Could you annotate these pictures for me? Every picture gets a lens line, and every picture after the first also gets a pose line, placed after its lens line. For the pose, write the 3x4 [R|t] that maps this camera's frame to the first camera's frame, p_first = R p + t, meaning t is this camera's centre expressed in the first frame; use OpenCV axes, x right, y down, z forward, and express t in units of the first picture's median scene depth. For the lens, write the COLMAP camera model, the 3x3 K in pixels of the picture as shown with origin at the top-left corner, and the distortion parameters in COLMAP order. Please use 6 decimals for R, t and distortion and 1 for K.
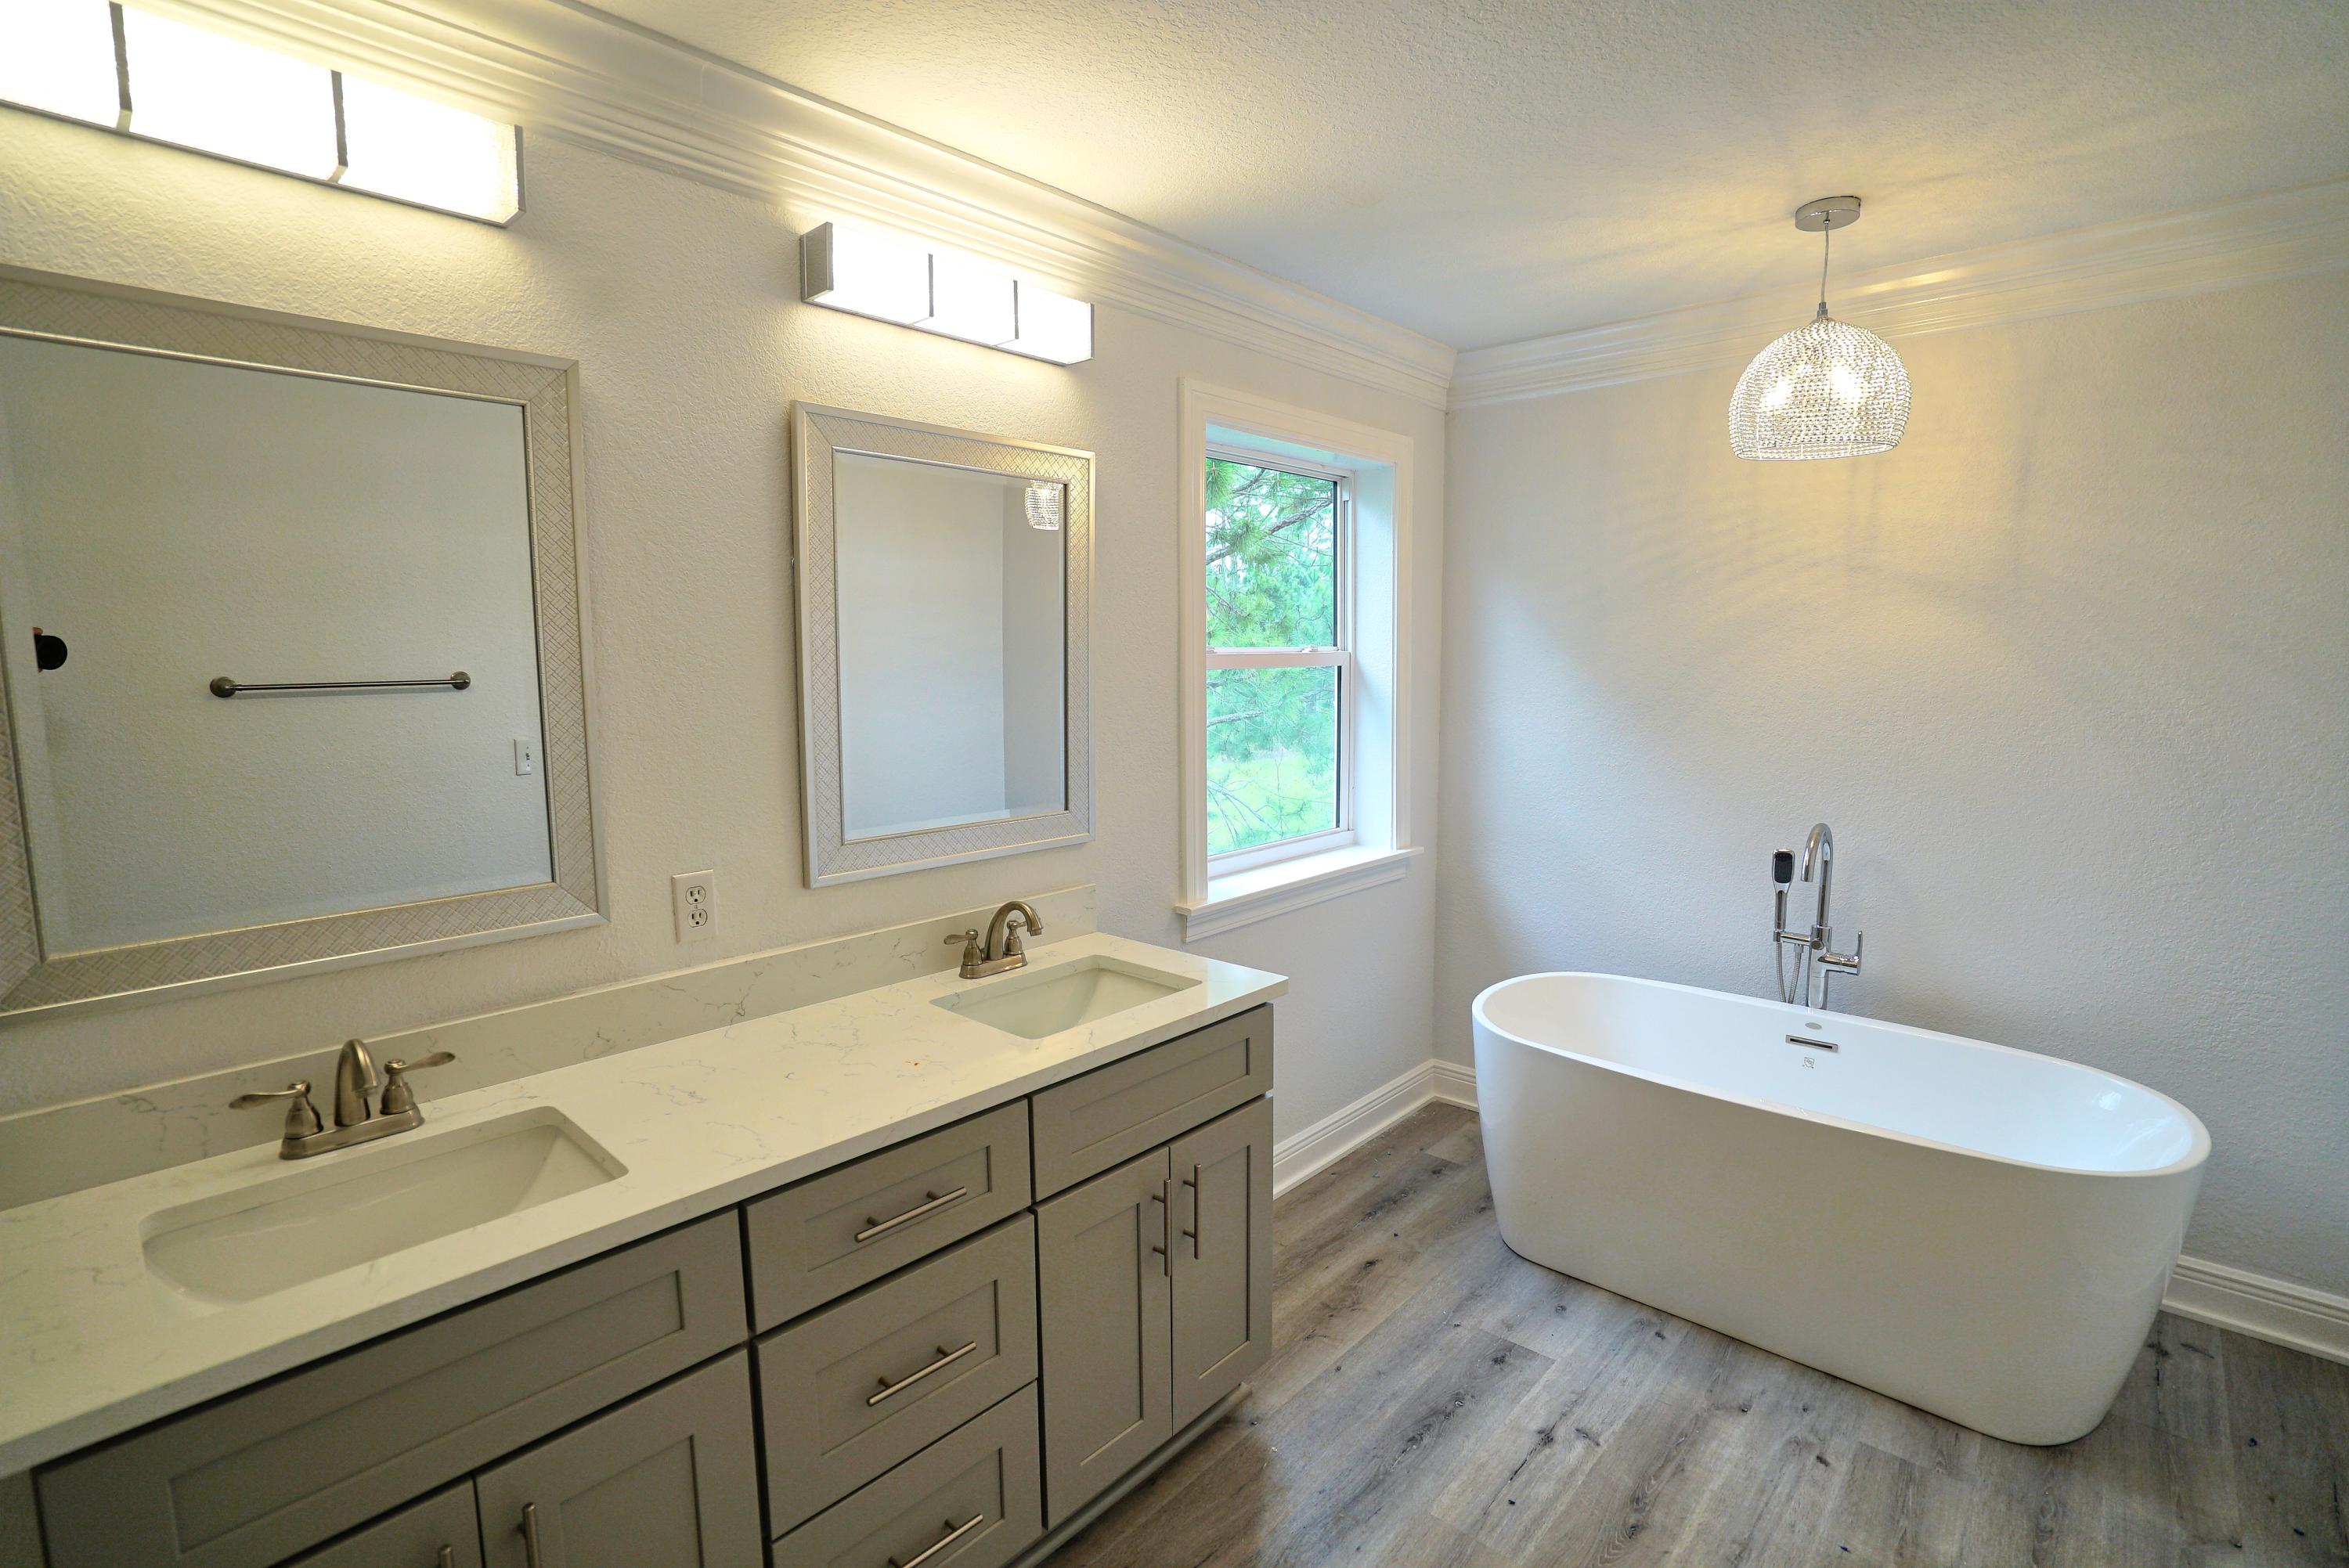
lens RADIAL K [[1065.1, 0, 1162.2], [0, 1065.1, 776.6], [0, 0, 1]] dist [-0.051336, 0.018217]
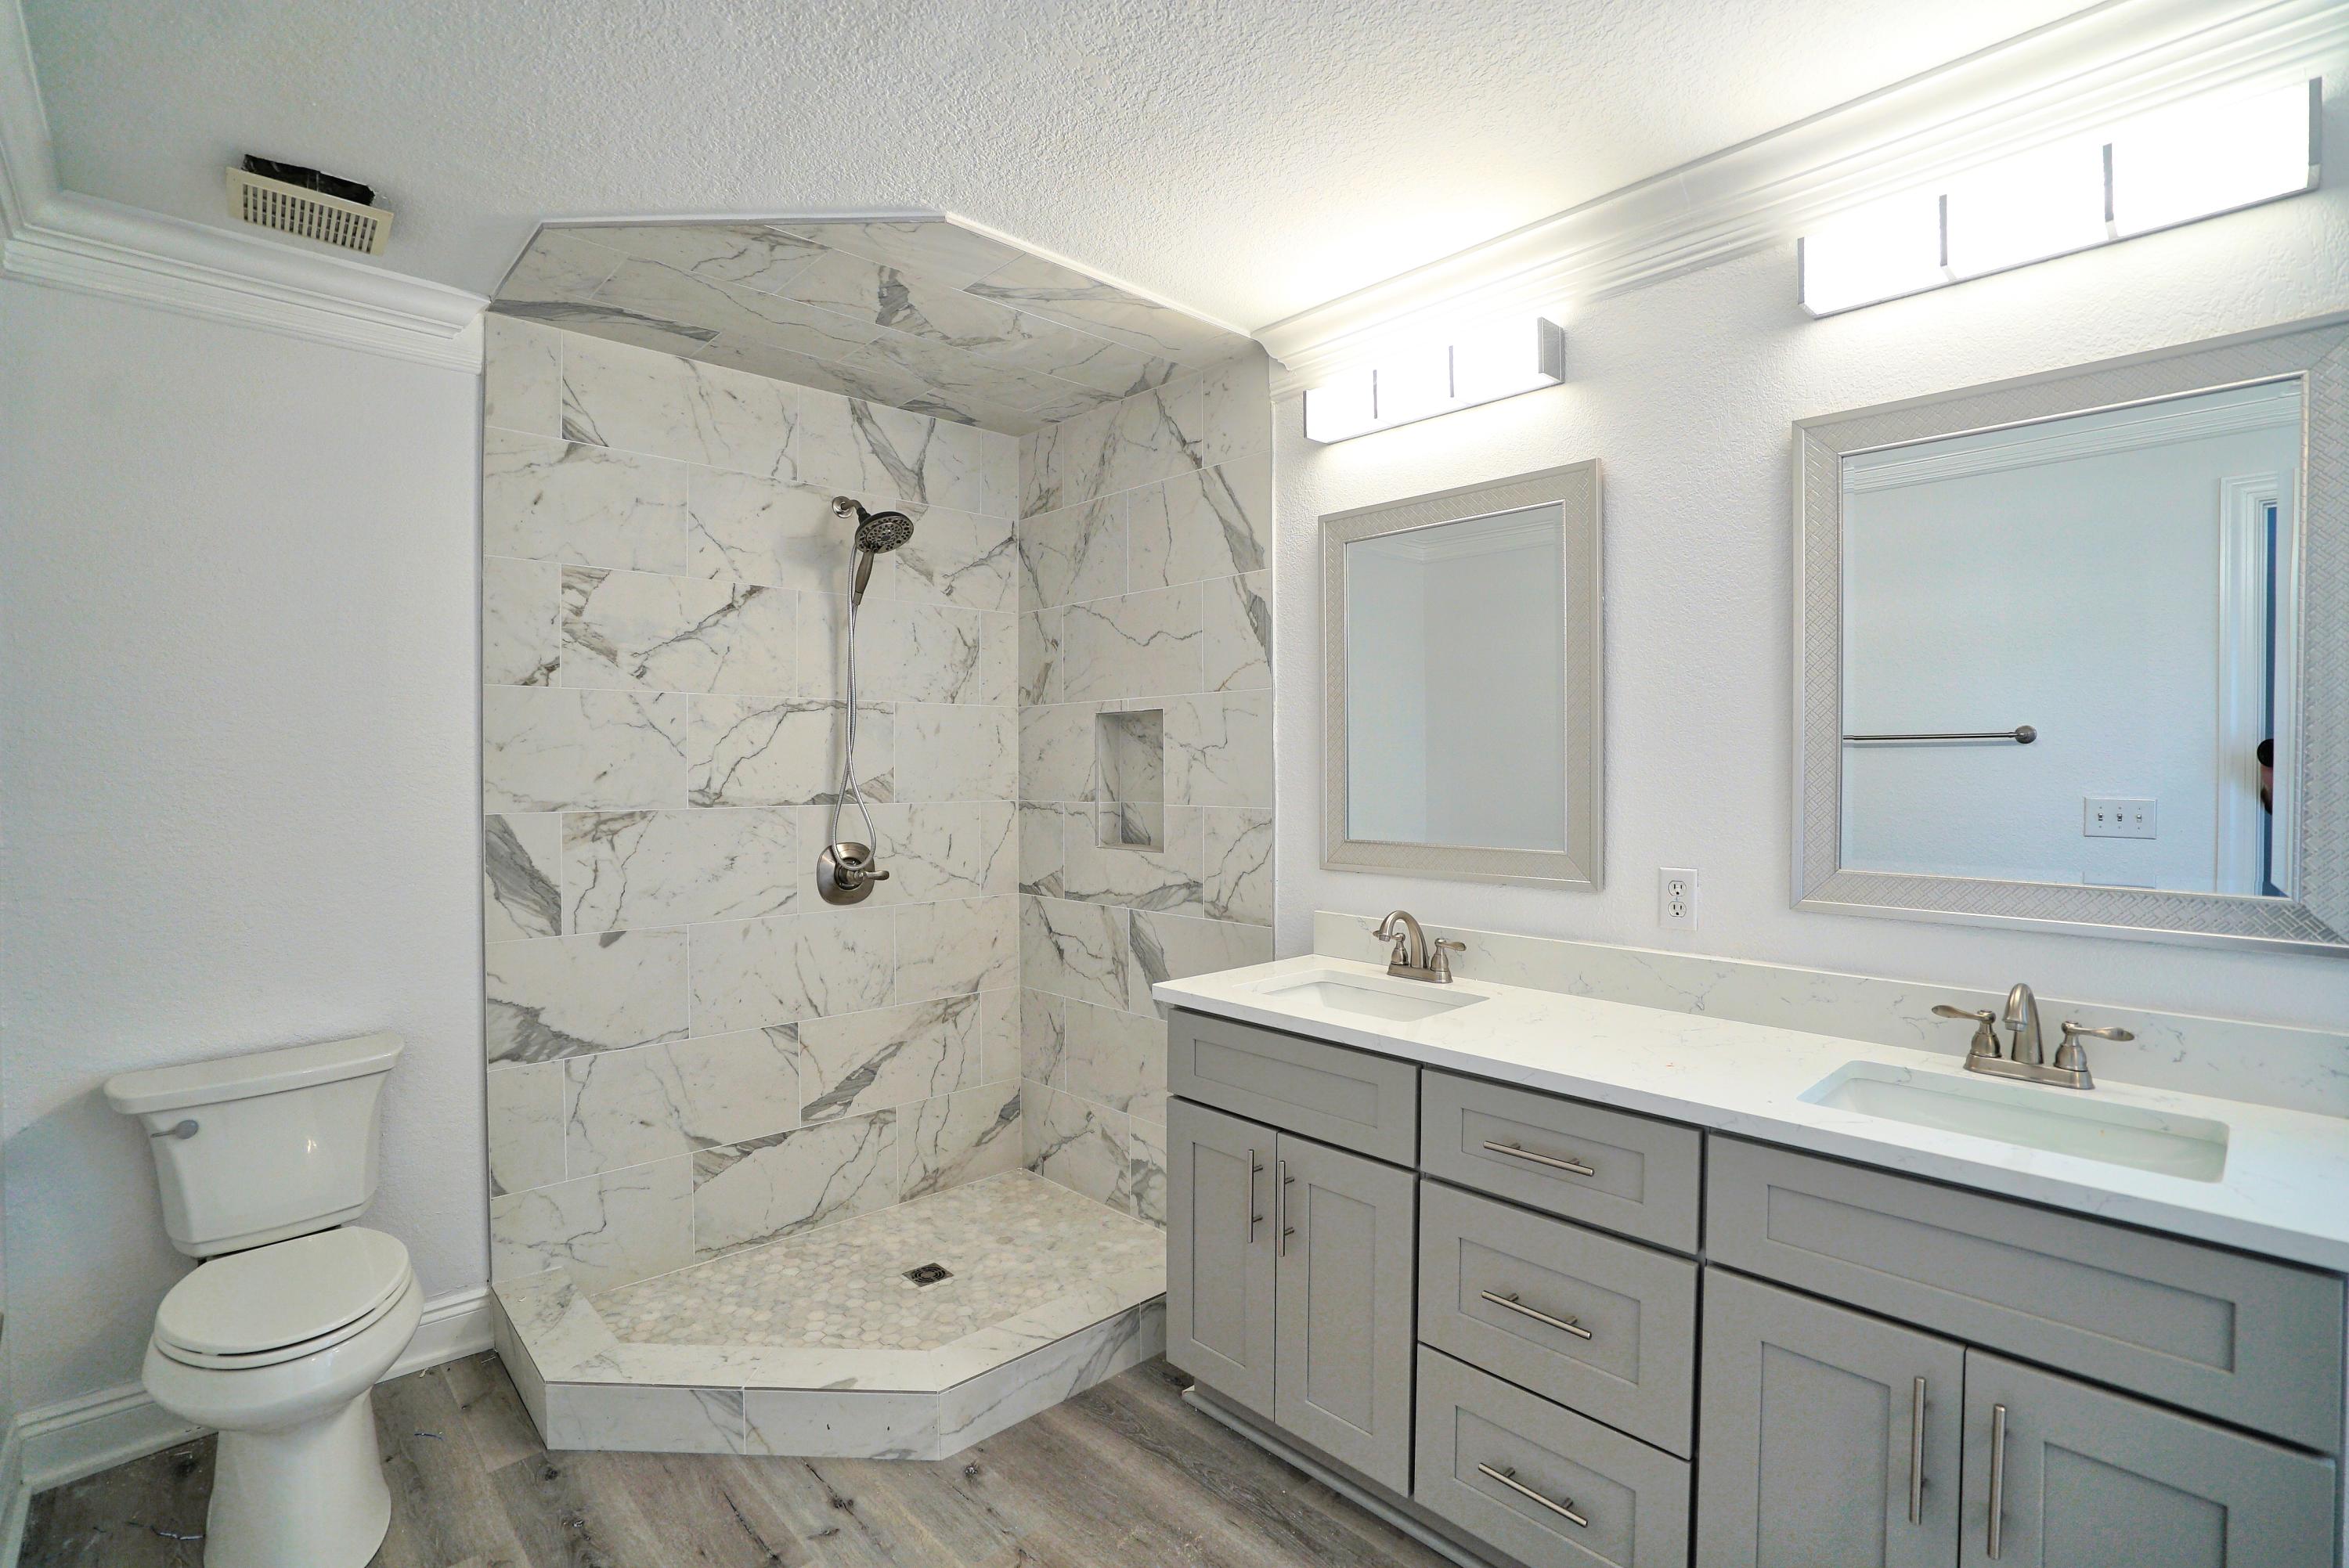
lens RADIAL K [[1065.1, 0, 1162.2], [0, 1065.1, 776.6], [0, 0, 1]] dist [-0.051336, 0.018217]
pose [[-0.050071, 0.021947, -0.998505, 0.700024], [-0.110893, 0.993455, 0.027396, 0.023166], [0.992570, 0.112099, -0.047309, 0.484655]]
